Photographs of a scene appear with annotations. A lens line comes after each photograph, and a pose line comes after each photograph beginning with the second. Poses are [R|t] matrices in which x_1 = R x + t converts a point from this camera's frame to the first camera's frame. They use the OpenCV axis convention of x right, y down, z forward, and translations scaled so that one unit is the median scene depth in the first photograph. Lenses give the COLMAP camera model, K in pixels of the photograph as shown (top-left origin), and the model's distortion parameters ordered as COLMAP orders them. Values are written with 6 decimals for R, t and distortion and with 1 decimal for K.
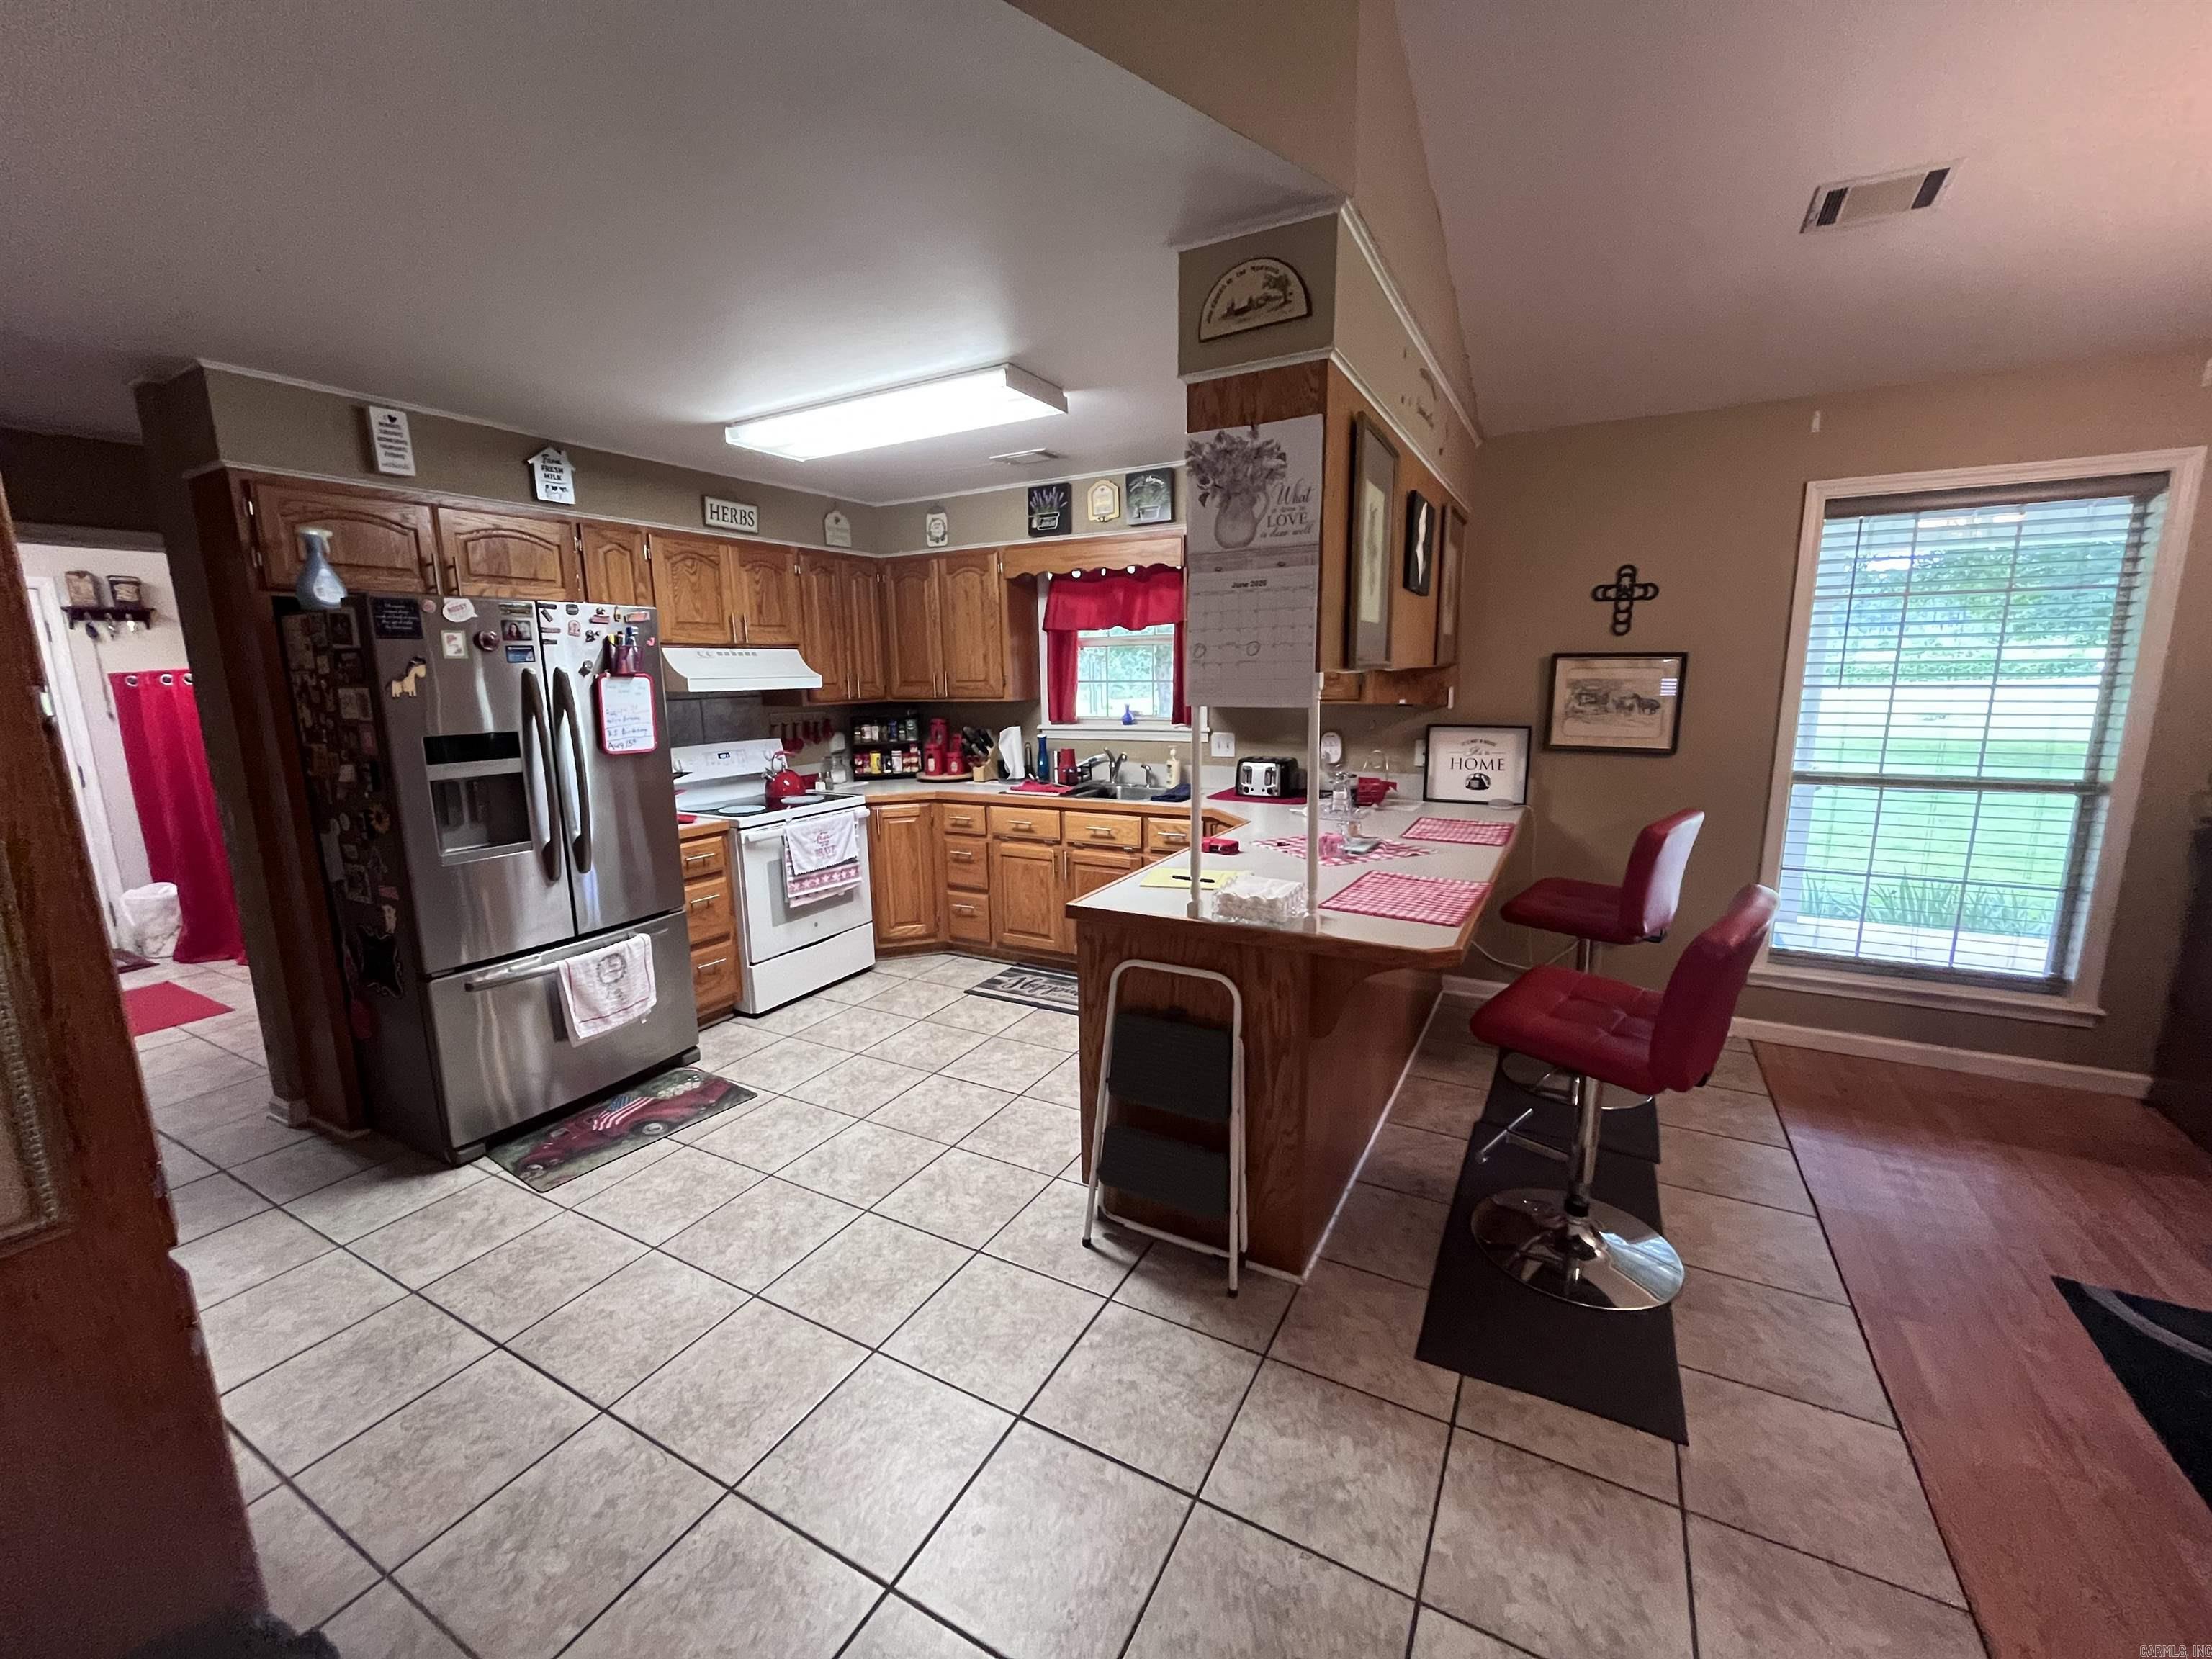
lens RADIAL K [[895.2, 0, 1103.7], [0, 895.2, 831.2], [0, 0, 1]] dist [-0.007259, -0.000580]
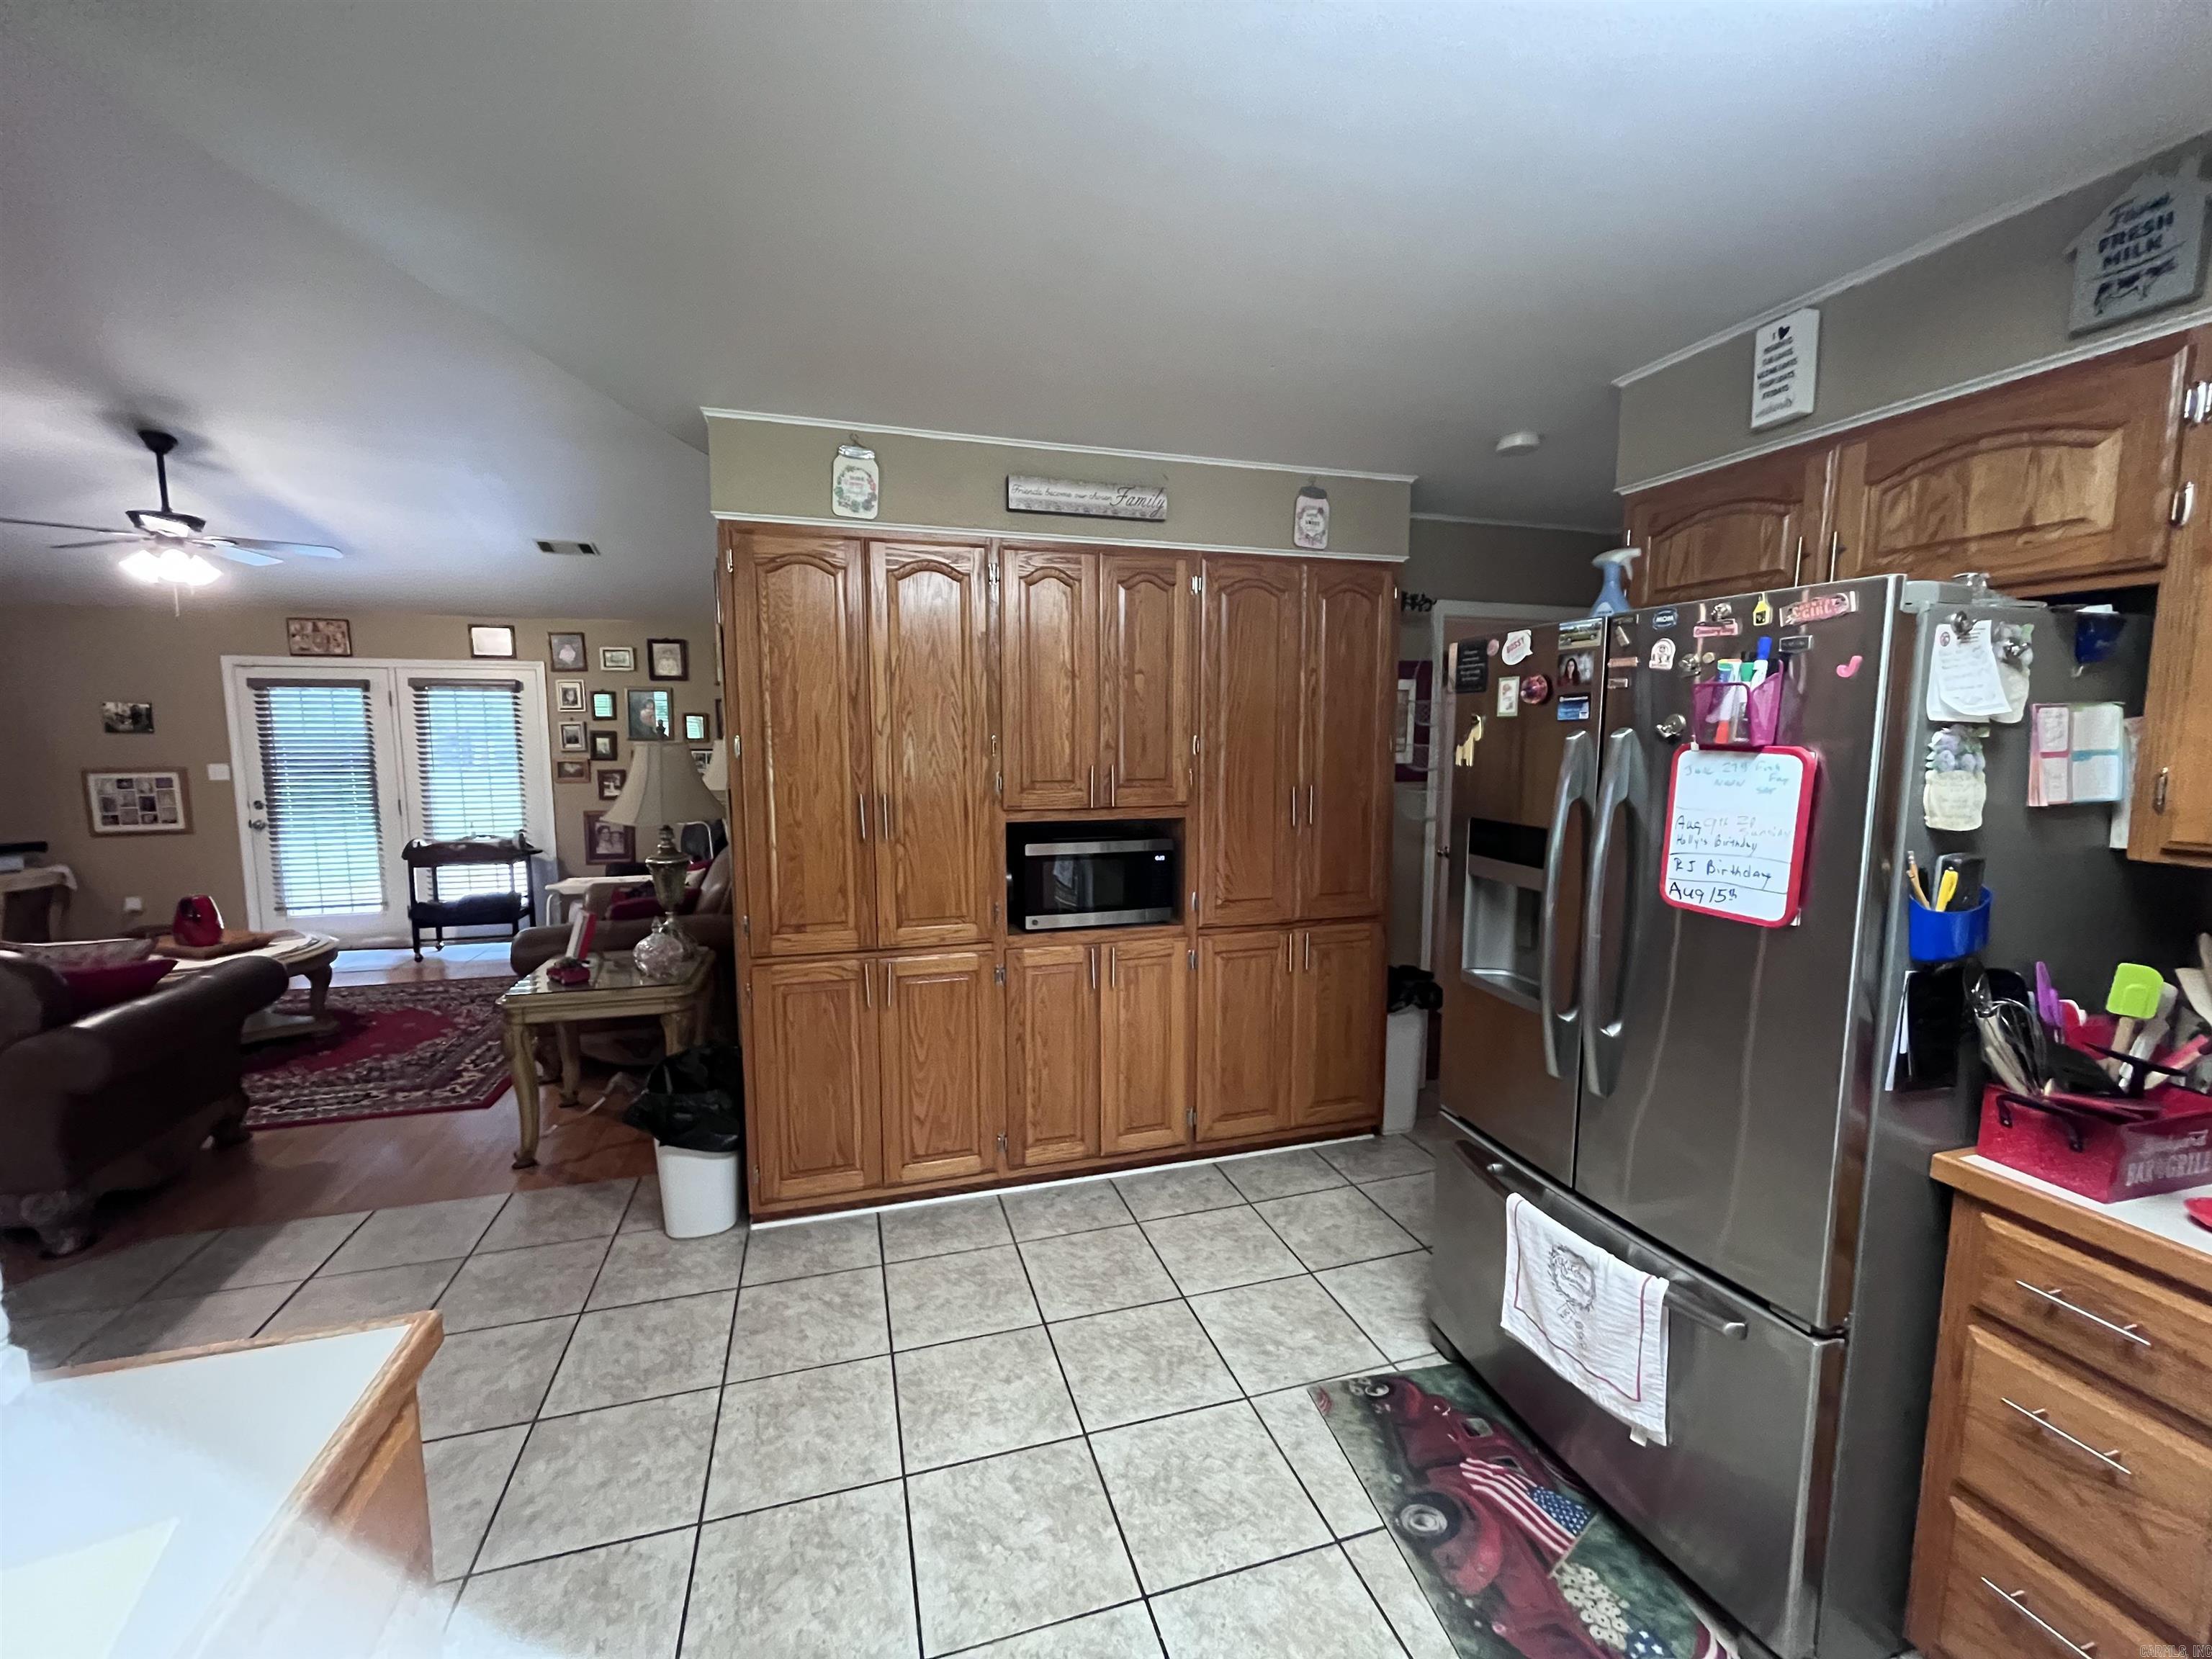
lens RADIAL K [[895.2, 0, 1110.3], [0, 895.2, 832.3], [0, 0, 1]] dist [-0.007259, -0.000580]
pose [[-0.702944, 0.093726, -0.705042, 0.006595], [-0.118465, 0.962003, 0.245999, -0.239383], [0.701310, 0.256446, -0.665132, 1.258403]]
